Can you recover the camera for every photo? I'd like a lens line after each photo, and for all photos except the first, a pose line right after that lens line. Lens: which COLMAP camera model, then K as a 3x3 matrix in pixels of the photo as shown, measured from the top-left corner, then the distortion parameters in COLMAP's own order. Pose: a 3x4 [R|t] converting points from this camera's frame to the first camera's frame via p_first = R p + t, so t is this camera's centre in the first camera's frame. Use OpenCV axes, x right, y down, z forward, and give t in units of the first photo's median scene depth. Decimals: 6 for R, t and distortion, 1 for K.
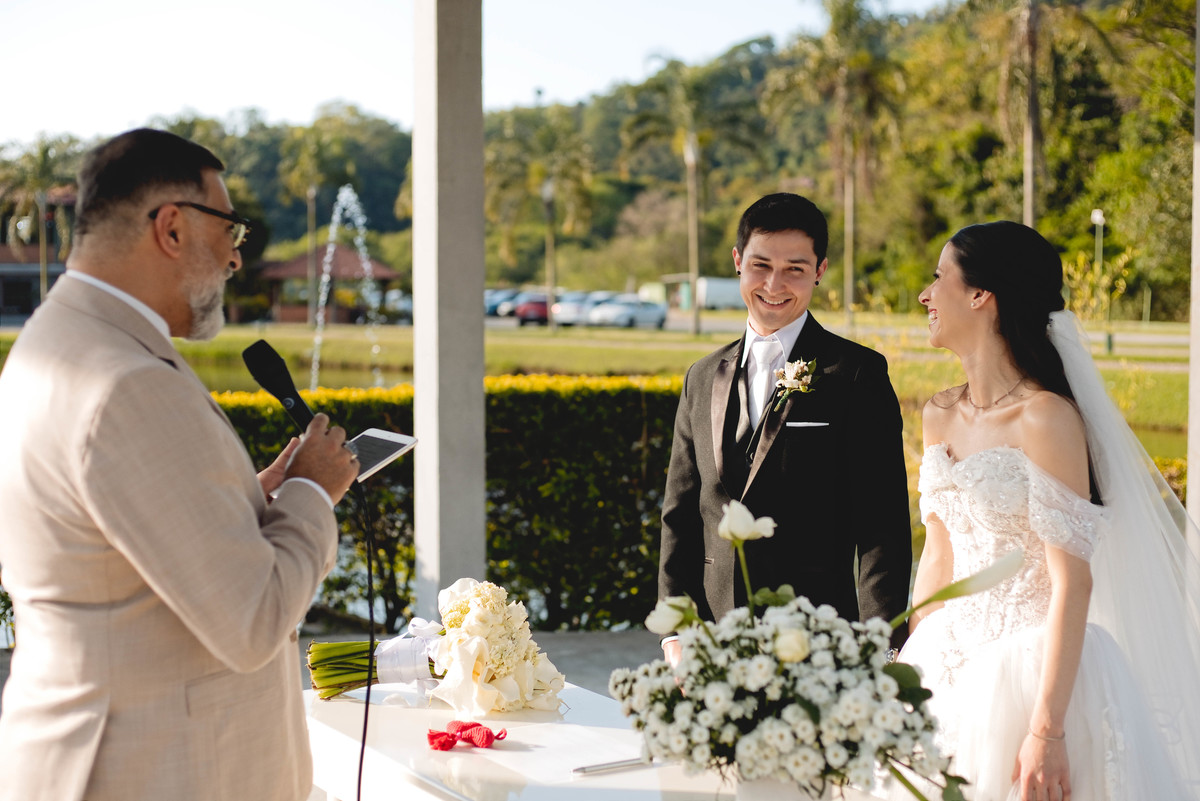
lens RADIAL K [[1788.7, 0, 600.0], [0, 1788.7, 400.5], [0, 0, 1]] dist [0.001702, 0.102648]
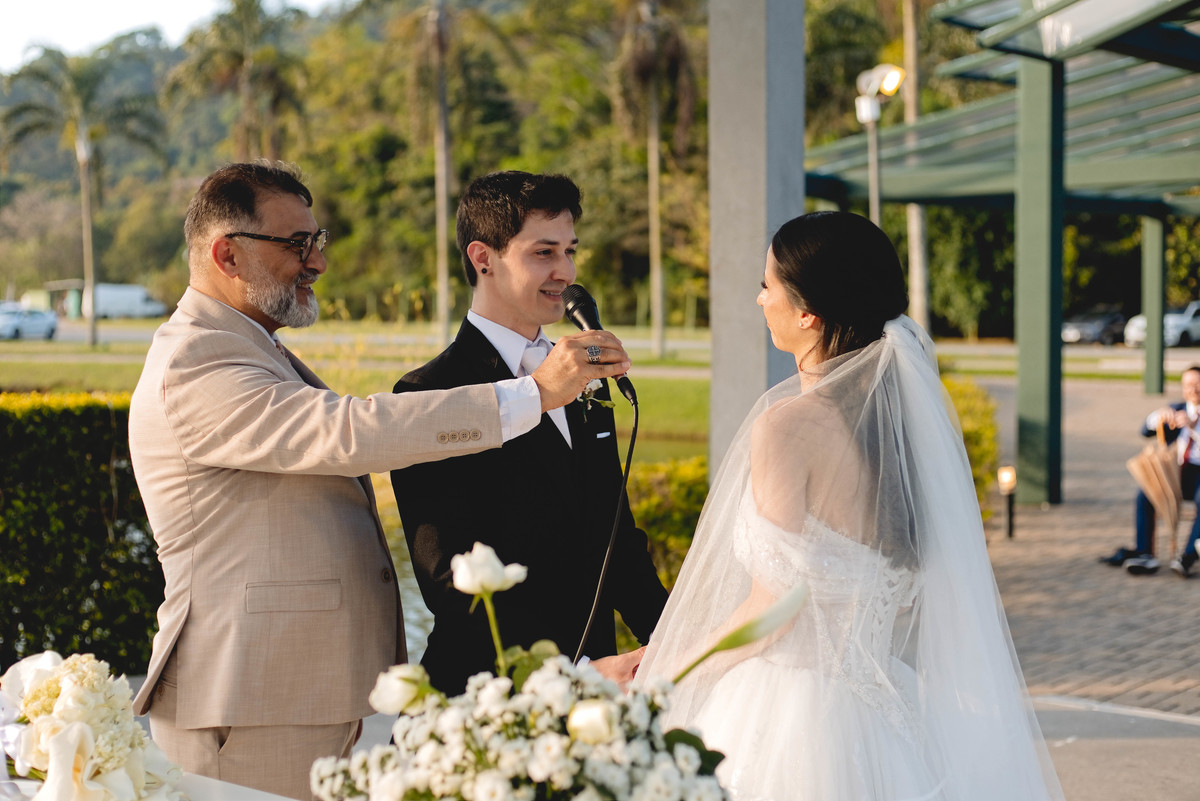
lens RADIAL K [[1836.1, 0, 599.0], [0, 1836.1, 430.6], [0, 0, 1]] dist [-0.216924, 1.010312]
pose [[0.940525, -0.028975, 0.338487, -0.027362], [0.025119, 0.999560, 0.015768, -0.001165], [-0.338795, -0.006327, 0.940839, 0.037361]]
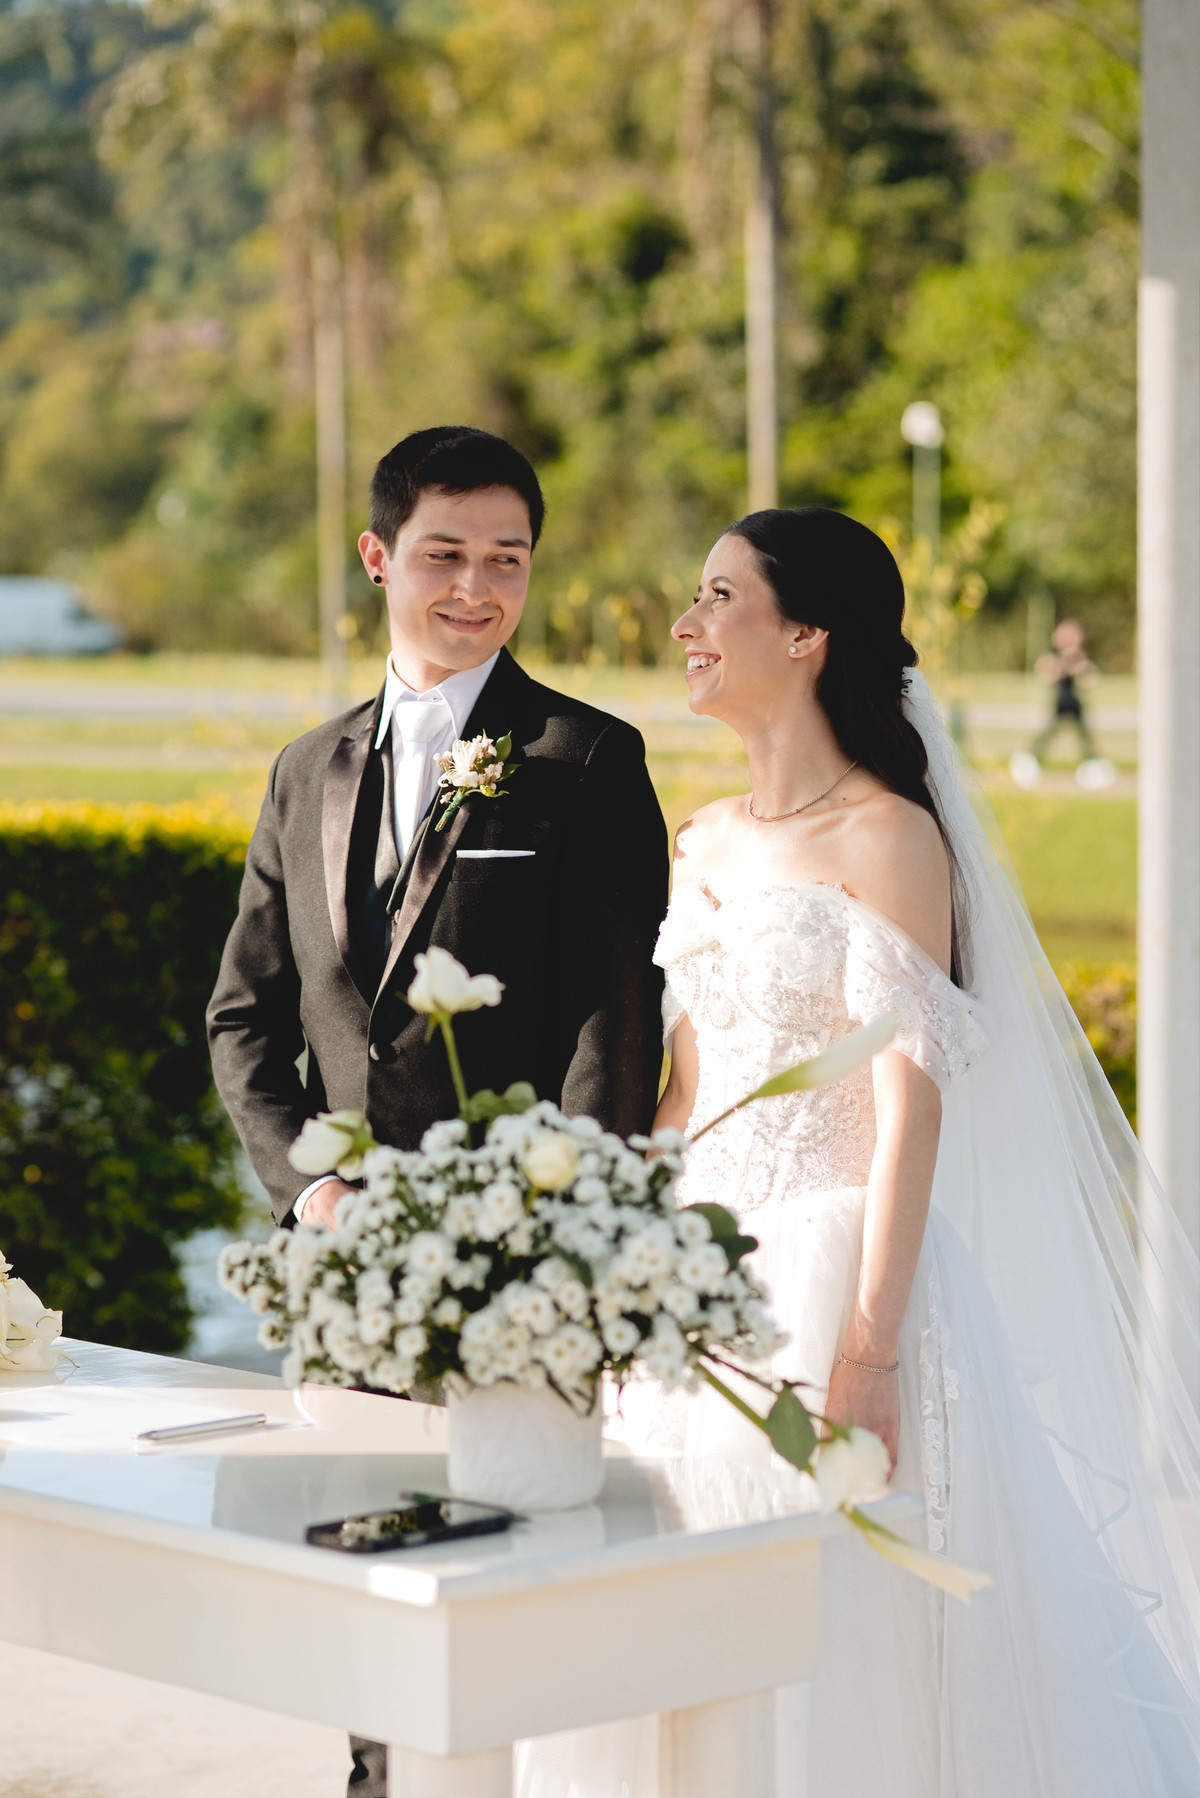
lens RADIAL K [[4844.6, 0, 602.6], [0, 4844.6, 900.6], [0, 0, 1]] dist [0.173308, 0.743451]
pose [[0.978442, -0.019460, 0.205601, -0.037895], [0.019756, 0.999805, 0.000612, 0.007160], [-0.205573, 0.003463, 0.978636, -0.115257]]
